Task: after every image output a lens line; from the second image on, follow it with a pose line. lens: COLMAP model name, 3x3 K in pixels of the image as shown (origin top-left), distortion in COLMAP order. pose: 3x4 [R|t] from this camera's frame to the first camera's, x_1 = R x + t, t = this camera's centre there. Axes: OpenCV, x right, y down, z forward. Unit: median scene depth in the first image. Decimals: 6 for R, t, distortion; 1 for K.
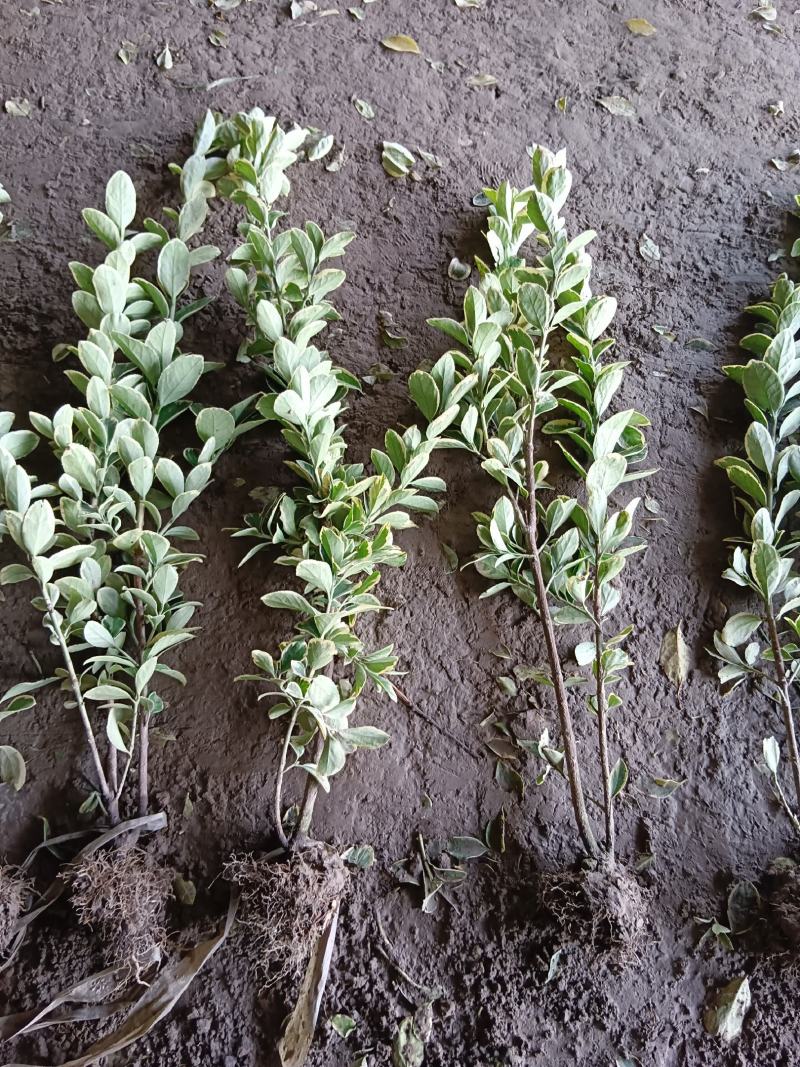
lens RADIAL K [[838.2, 0, 404.6], [0, 838.2, 537.1], [0, 0, 1]] dist [0.098366, -0.178237]
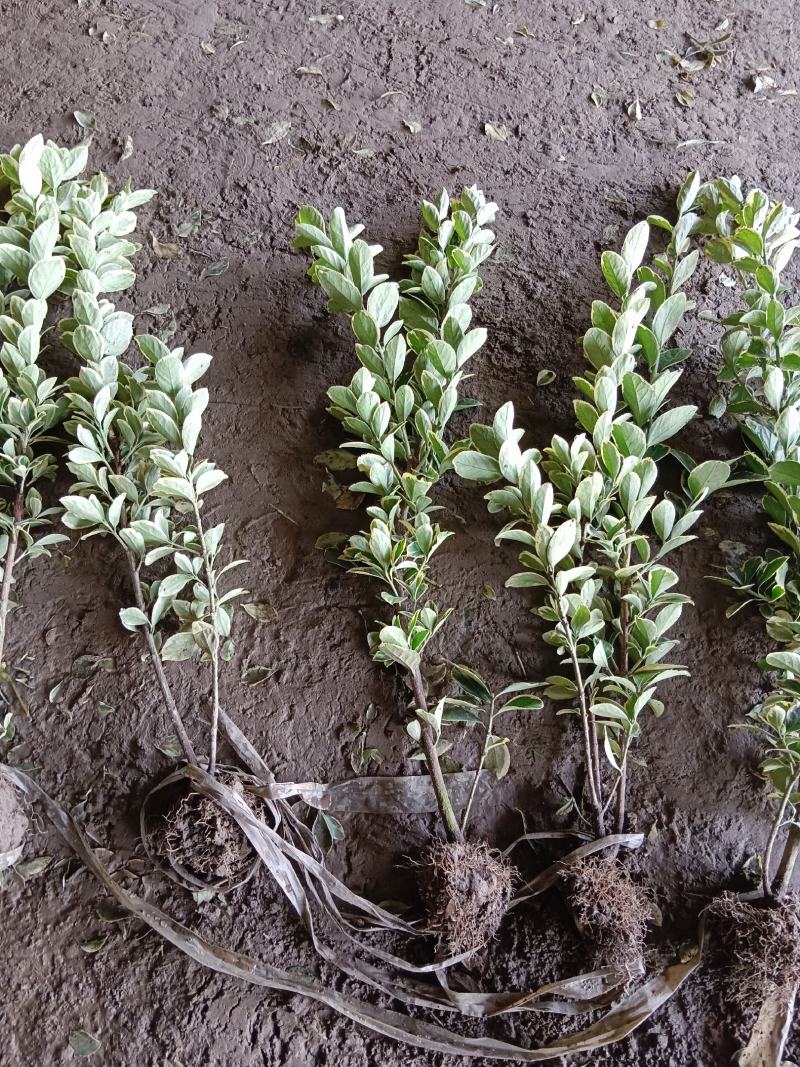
lens RADIAL K [[838.2, 0, 402.6], [0, 838.2, 539.3], [0, 0, 1]] dist [0.098366, -0.178237]
pose [[0.976330, 0.201897, -0.077573, -0.500708], [-0.202944, 0.979173, -0.005775, 0.027564], [0.074791, 0.021382, 0.996970, -0.076628]]
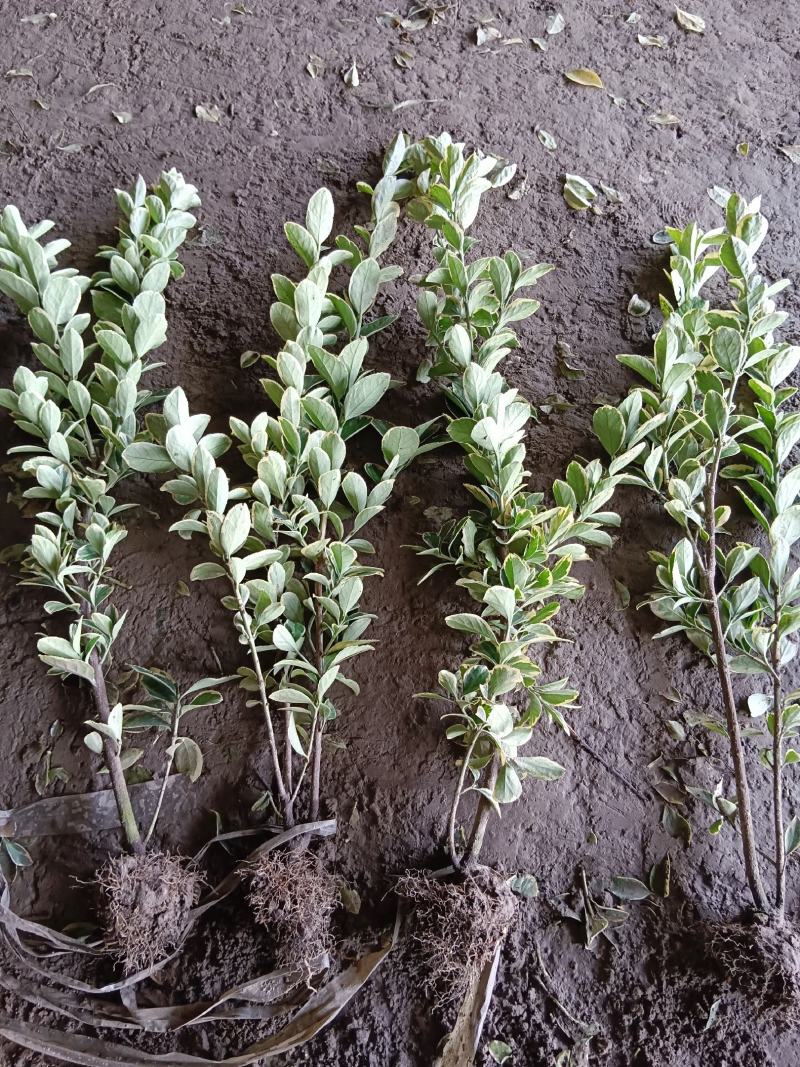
lens RADIAL K [[838.2, 0, 403.0], [0, 838.2, 537.6], [0, 0, 1]] dist [0.098366, -0.178237]
pose [[0.994643, 0.090690, -0.049615, -0.161223], [-0.091275, 0.995779, -0.009654, -0.009283], [0.048530, 0.014131, 0.998722, -0.014427]]
